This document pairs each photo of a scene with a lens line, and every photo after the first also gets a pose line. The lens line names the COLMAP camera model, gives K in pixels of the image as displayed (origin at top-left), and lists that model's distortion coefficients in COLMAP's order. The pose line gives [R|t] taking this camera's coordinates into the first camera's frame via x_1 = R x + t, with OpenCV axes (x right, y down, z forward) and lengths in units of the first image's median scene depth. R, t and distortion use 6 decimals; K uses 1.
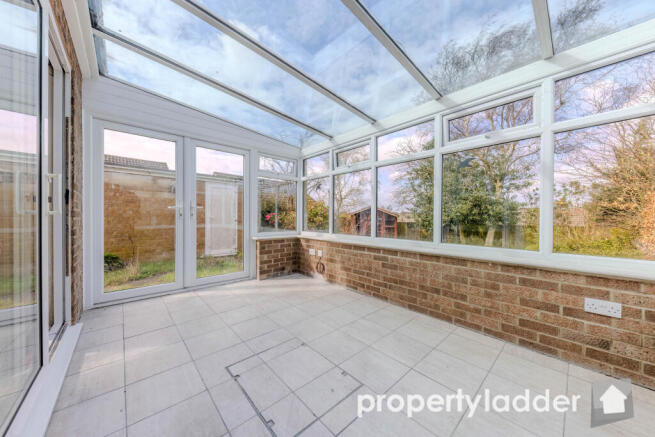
lens RADIAL K [[226.8, 0, 327.7], [0, 226.8, 216.9], [0, 0, 1]] dist [0.003246, -0.000525]
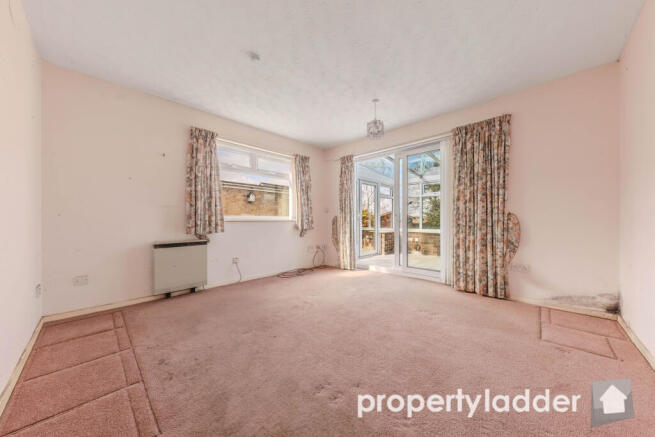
lens RADIAL K [[226.8, 0, 327.5], [0, 226.8, 221.4], [0, 0, 1]] dist [0.003246, -0.000525]
pose [[0.997862, -0.006294, 0.065055, -0.868612], [0.005818, 0.999955, 0.007513, -0.005833], [-0.065099, -0.007119, 0.997853, -0.782375]]
